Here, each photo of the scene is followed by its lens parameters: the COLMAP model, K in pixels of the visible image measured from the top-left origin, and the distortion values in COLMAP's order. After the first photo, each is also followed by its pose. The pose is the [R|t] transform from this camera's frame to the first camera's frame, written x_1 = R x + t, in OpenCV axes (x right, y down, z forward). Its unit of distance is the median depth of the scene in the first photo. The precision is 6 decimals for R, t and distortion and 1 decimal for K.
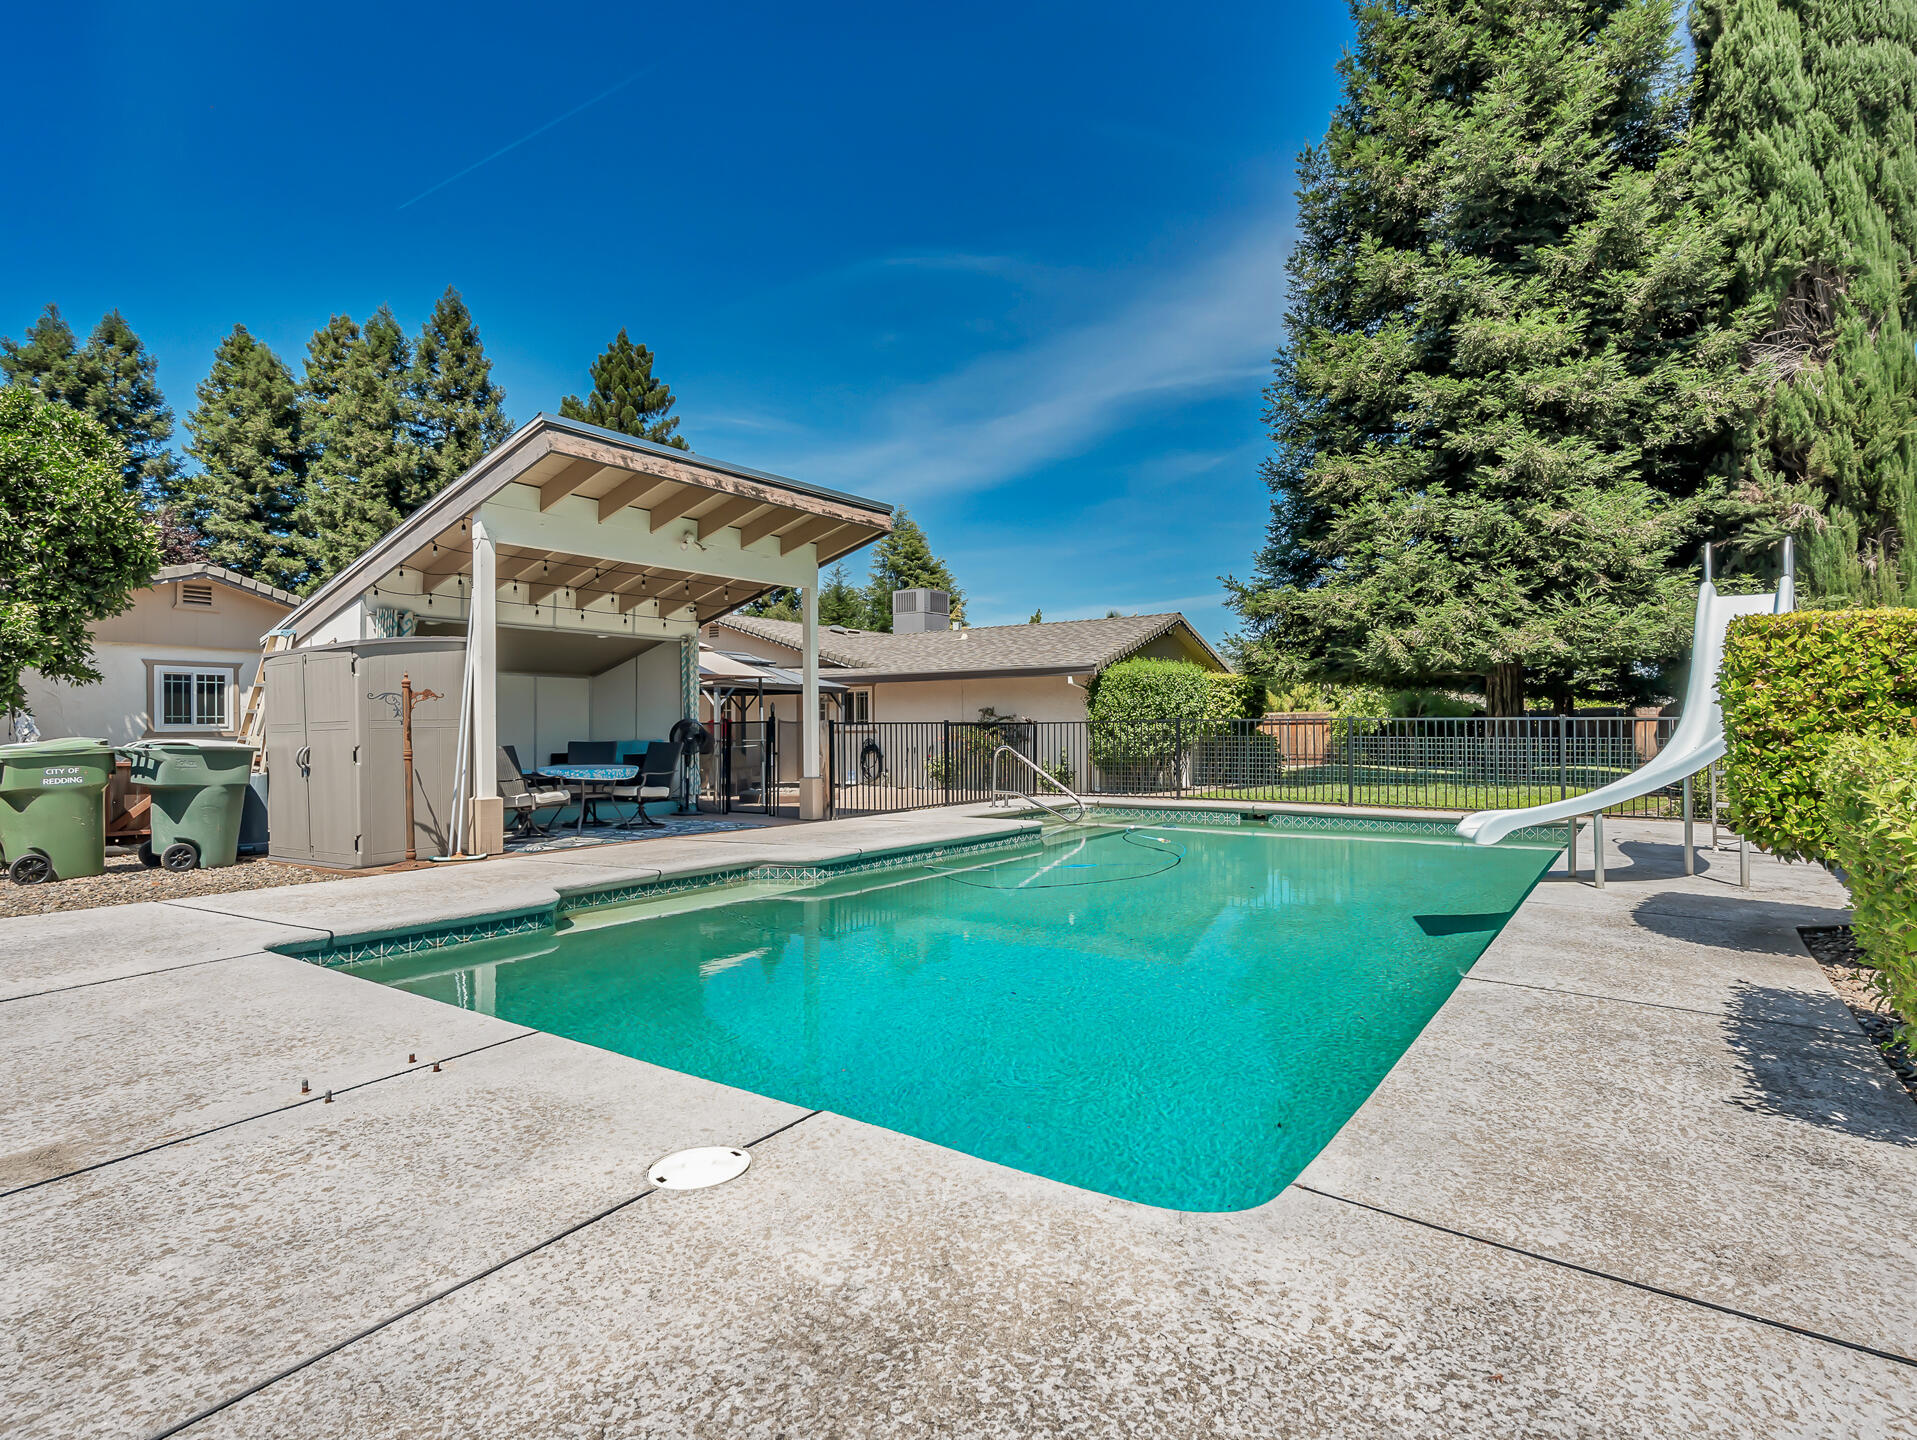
lens RADIAL K [[1002.1, 0, 950.9], [0, 1002.1, 717.8], [0, 0, 1]] dist [0.001303, 0.000233]
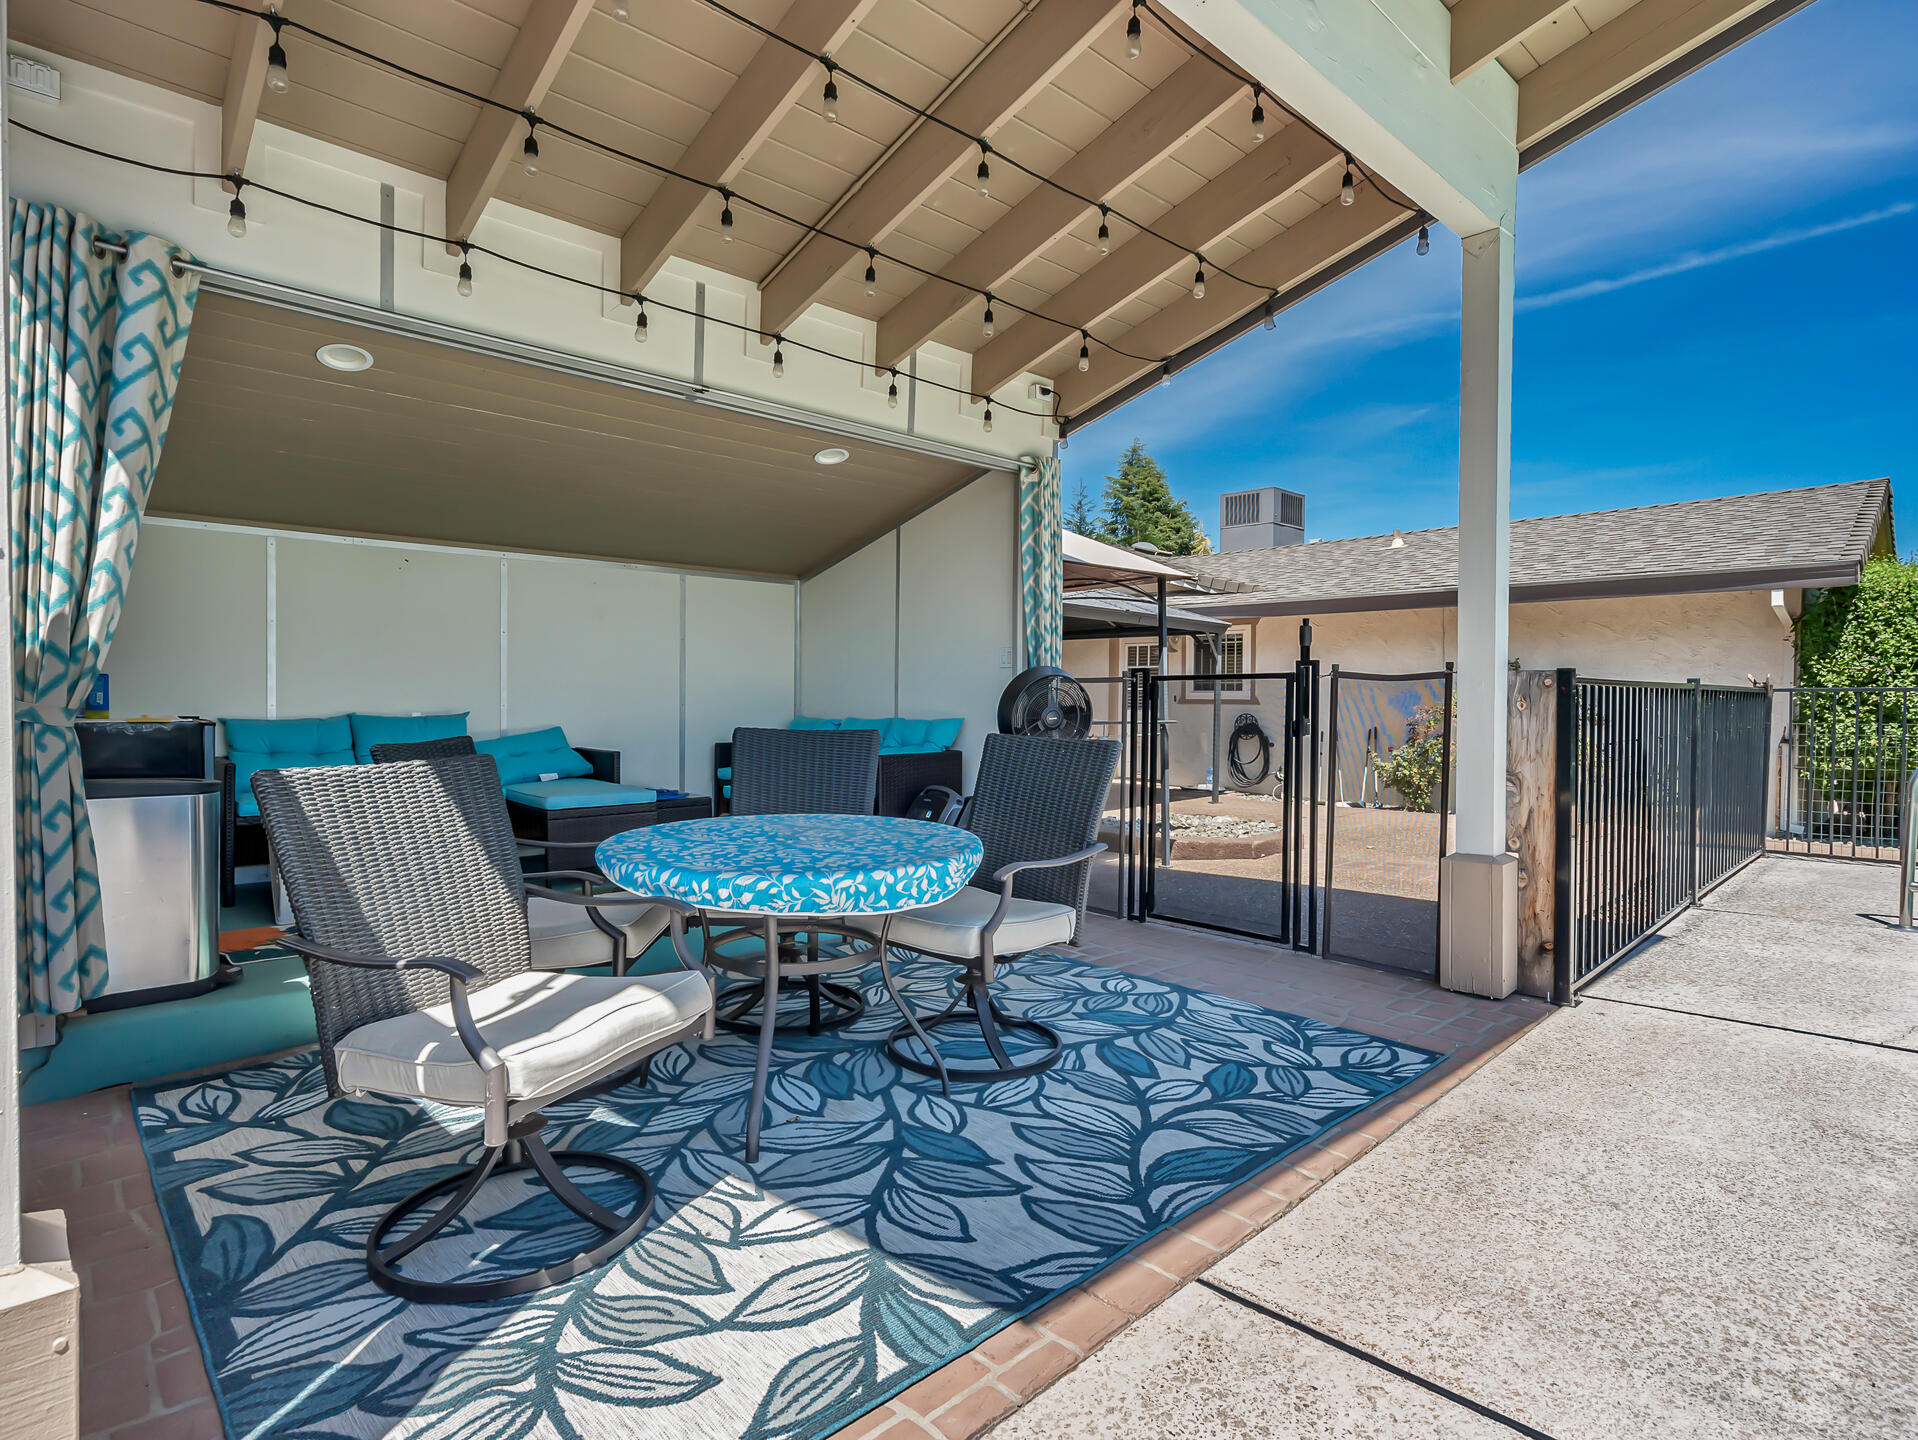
lens RADIAL K [[1002.6, 0, 951.4], [0, 1002.6, 717.8], [0, 0, 1]] dist [0.001303, 0.000233]
pose [[0.981848, 0.014140, -0.189144, -0.210546], [-0.007911, 0.999402, 0.033647, 0.007177], [0.189507, -0.031540, 0.981373, 0.582347]]
